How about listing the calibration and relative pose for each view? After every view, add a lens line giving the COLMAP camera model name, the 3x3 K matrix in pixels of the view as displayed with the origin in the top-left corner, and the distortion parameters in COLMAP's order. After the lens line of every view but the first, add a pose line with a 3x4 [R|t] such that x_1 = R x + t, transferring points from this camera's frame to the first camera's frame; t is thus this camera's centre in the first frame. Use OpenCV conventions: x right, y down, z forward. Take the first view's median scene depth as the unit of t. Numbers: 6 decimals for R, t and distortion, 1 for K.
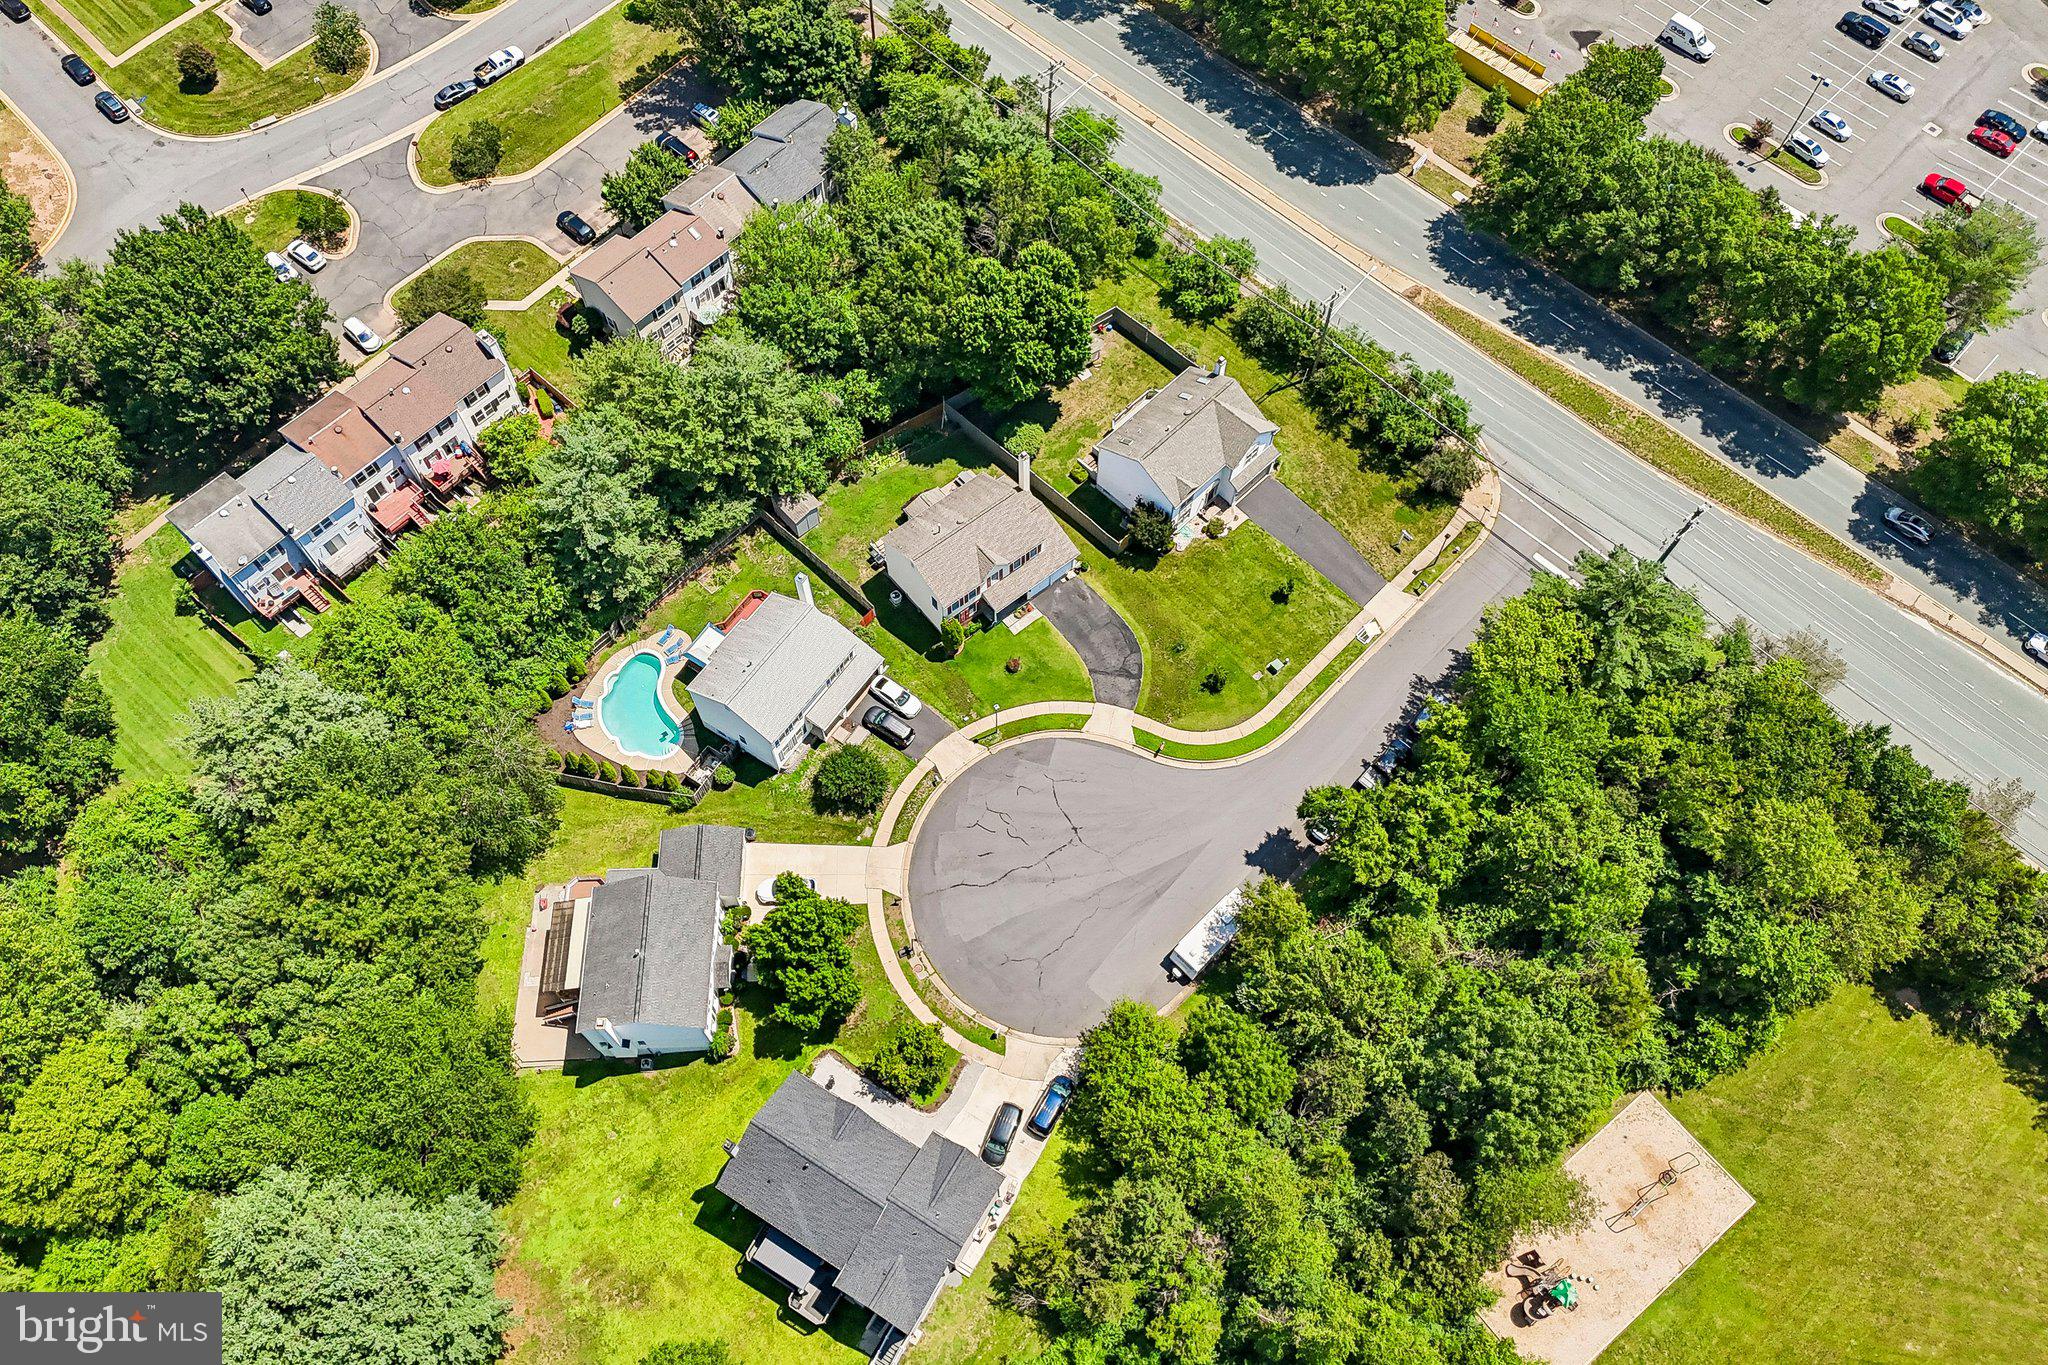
lens RADIAL K [[1503.3, 0, 1024.0], [0, 1503.3, 682.5], [0, 0, 1]] dist [0.072165, -0.067908]
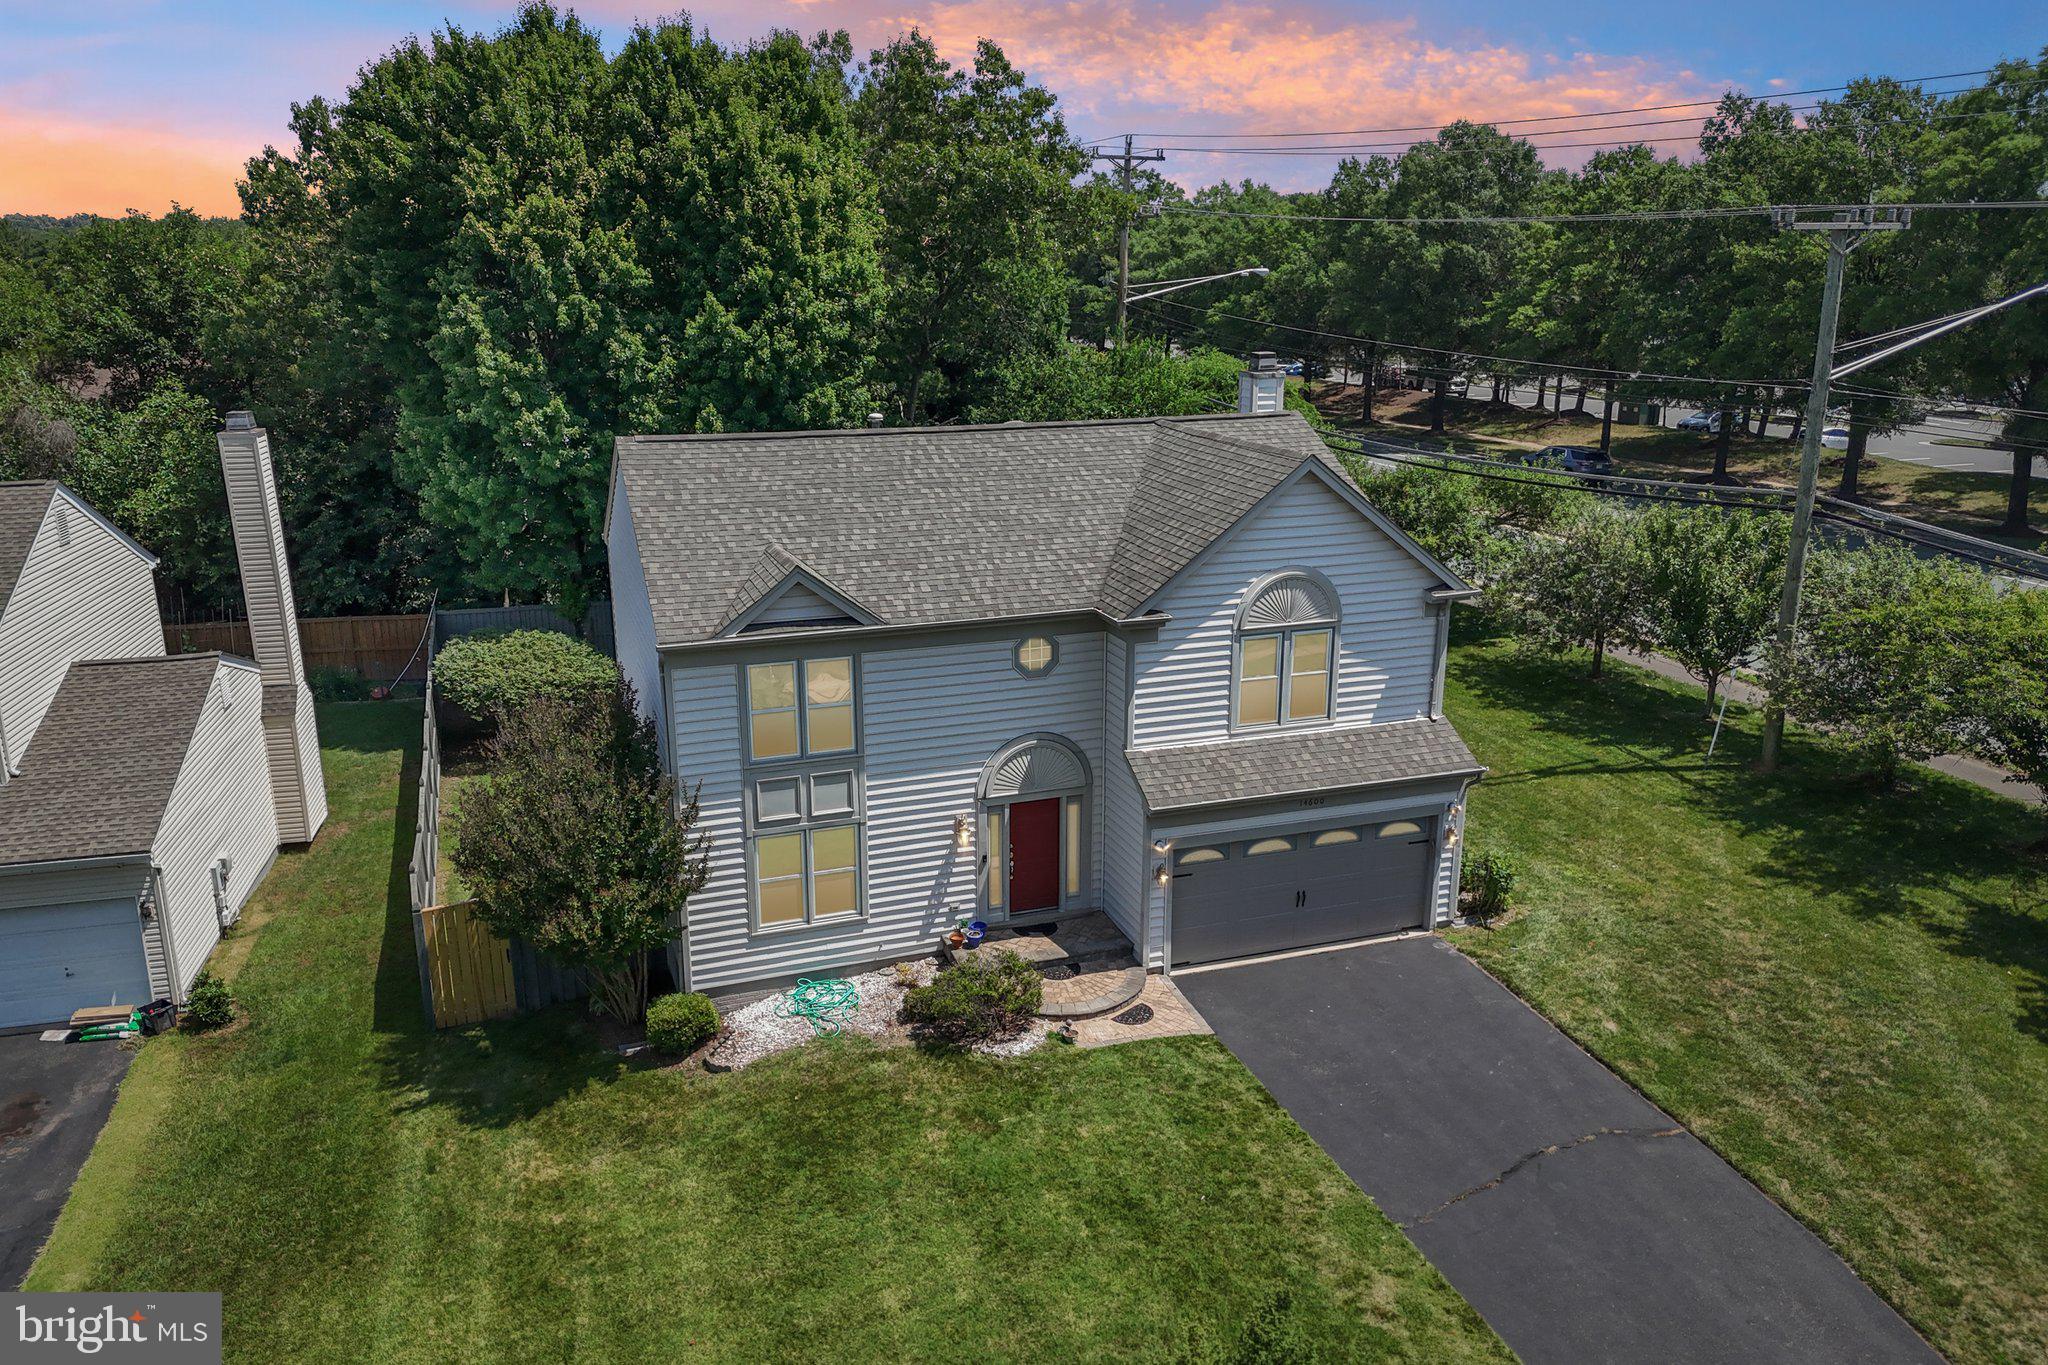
lens RADIAL K [[1512.2, 0, 1024.0], [0, 1512.2, 682.5], [0, 0, 1]] dist [0.038790, -0.006565]
pose [[0.902154, 0.112698, -0.416433, 0.195293], [-0.379513, 0.666342, -0.641840, -0.023543], [0.205153, 0.737080, 0.643914, 0.871093]]
